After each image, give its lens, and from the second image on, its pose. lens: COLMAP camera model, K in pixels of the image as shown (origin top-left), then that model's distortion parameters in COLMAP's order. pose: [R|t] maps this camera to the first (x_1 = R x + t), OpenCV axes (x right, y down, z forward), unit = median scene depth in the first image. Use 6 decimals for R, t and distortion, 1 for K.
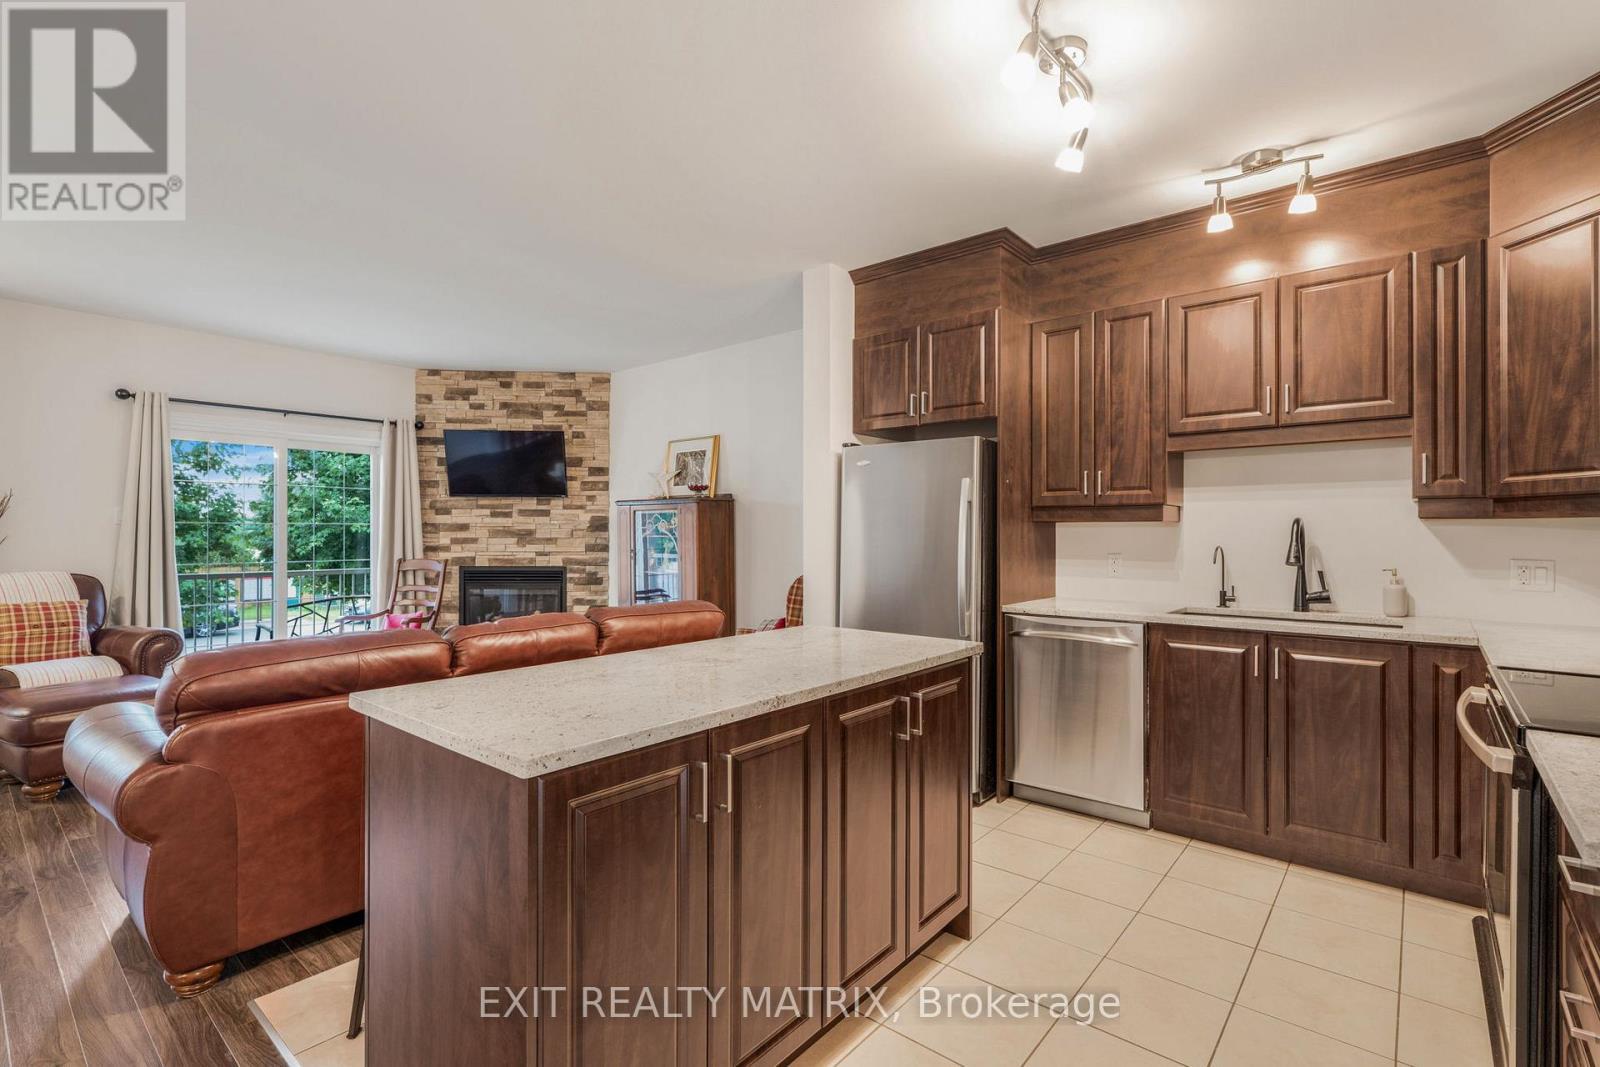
lens RADIAL K [[741.9, 0, 801.8], [0, 741.9, 529.4], [0, 0, 1]] dist [-0.001976, 0.000032]
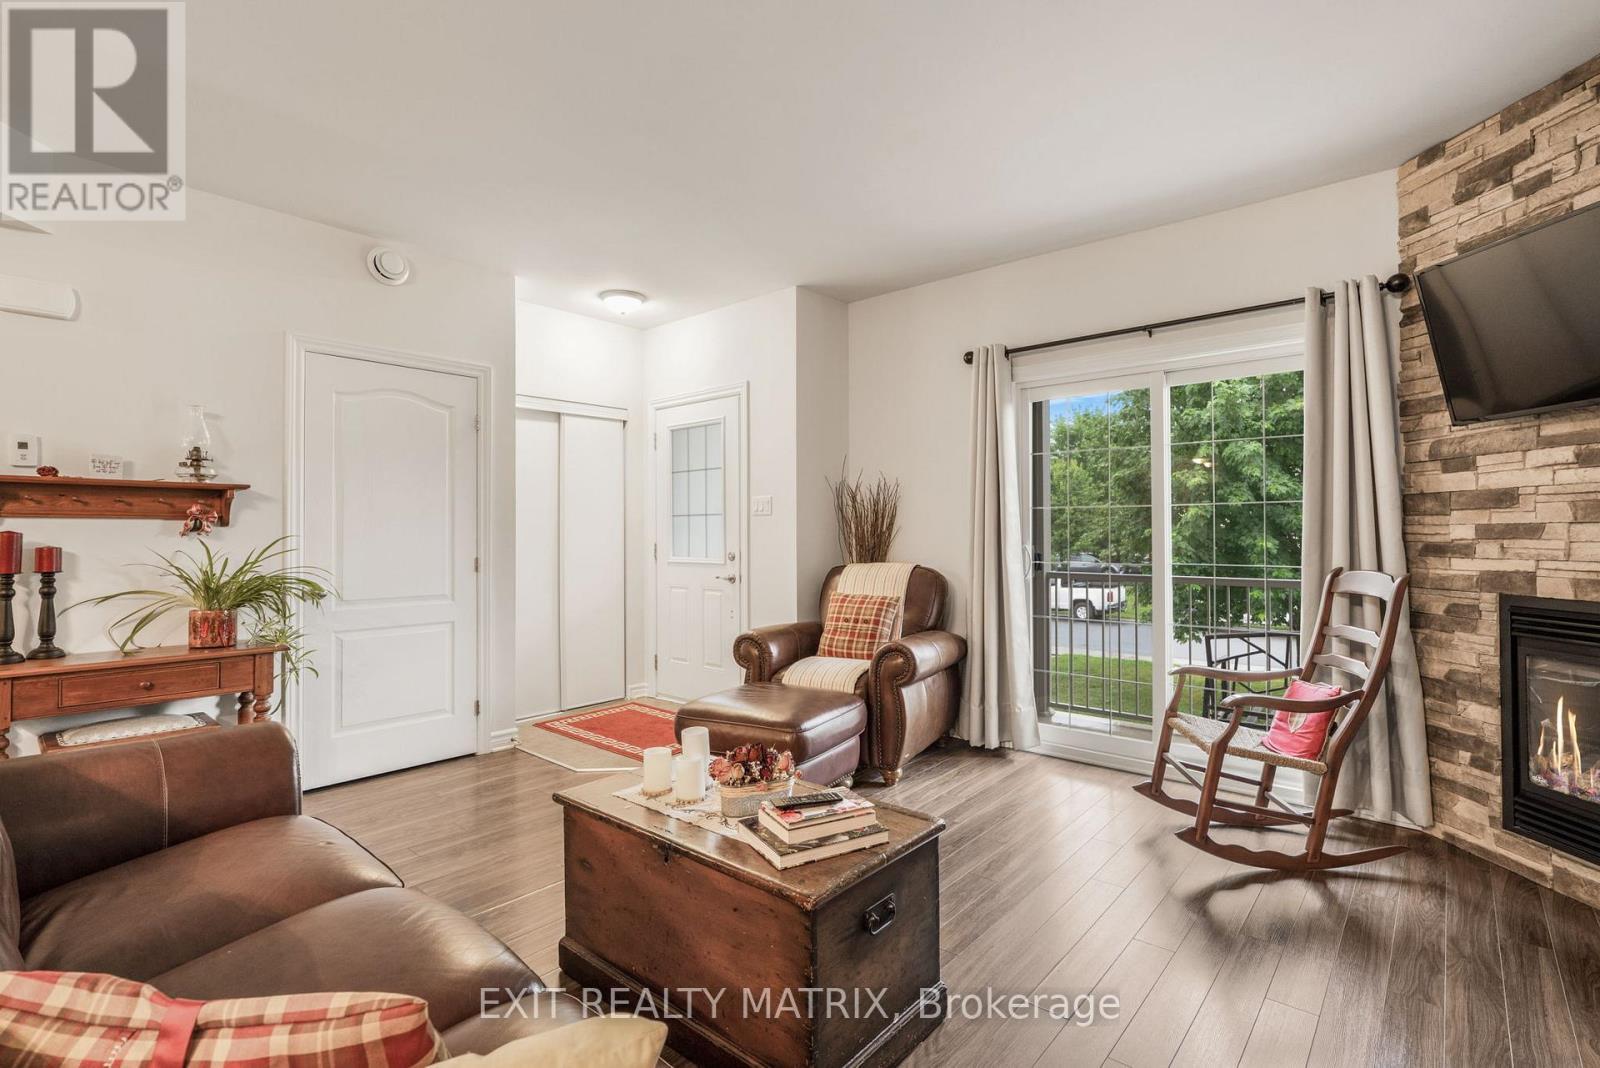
lens RADIAL K [[745.4, 0, 800.6], [0, 745.4, 524.4], [0, 0, 1]] dist [-0.001902, 0.000208]
pose [[-0.010958, -0.013882, -0.999844, -0.047716], [0.009231, 0.999860, -0.013983, 0.013689], [0.999897, -0.009383, -0.010828, 0.622693]]
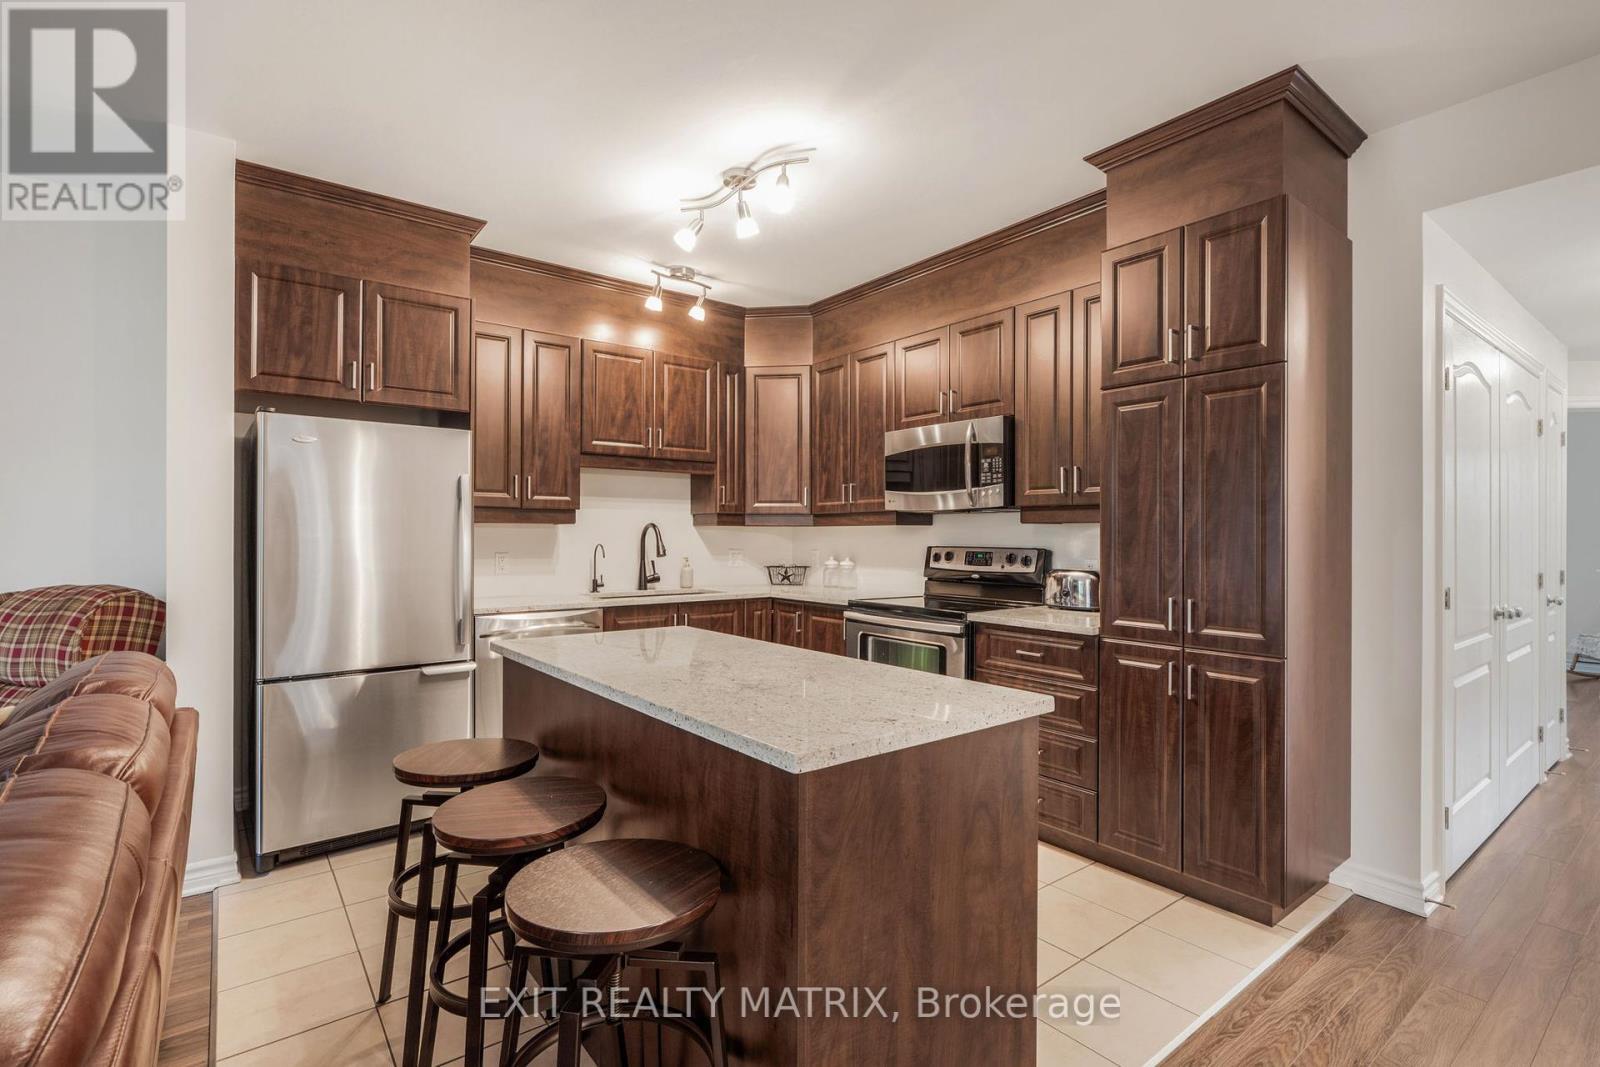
lens RADIAL K [[750.3, 0, 798.3], [0, 750.3, 535.6], [0, 0, 1]] dist [-0.006123, 0.000093]
pose [[0.205876, 0.000347, 0.978578, -0.323140], [-0.007327, 0.999972, 0.001187, 0.002011], [-0.978551, -0.007415, 0.205872, 0.207723]]
